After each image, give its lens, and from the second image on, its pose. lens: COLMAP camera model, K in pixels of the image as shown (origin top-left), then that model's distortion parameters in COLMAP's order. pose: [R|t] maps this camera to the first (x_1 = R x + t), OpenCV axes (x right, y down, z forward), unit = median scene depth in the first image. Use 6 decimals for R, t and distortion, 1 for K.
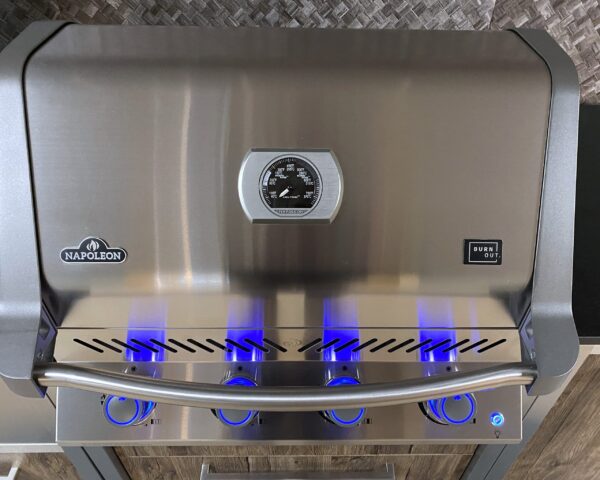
lens RADIAL K [[497.5, 0, 296.9], [0, 497.5, 238.6], [0, 0, 1]] dist [0.032274, -0.026285]
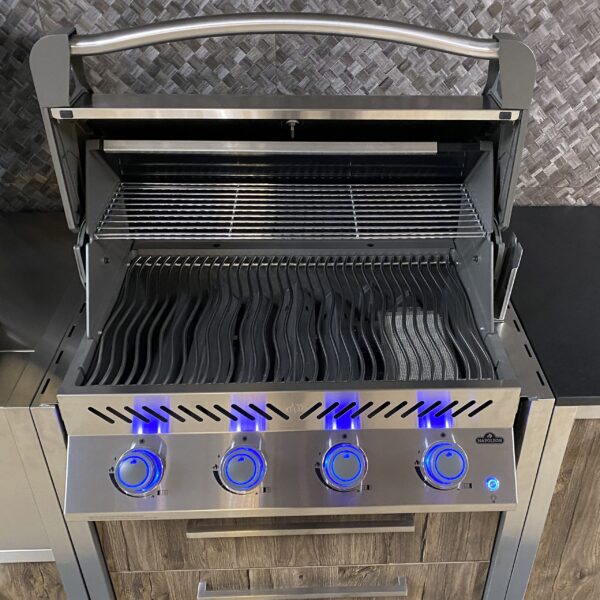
lens RADIAL K [[639.0, 0, 305.6], [0, 639.0, 297.9], [0, 0, 1]] dist [0.005961, 0.000000]
pose [[0.999869, -0.013758, 0.008472, 0.004558], [0.014931, 0.987160, -0.159035, 0.126232], [-0.006176, 0.159140, 0.987237, -0.250481]]
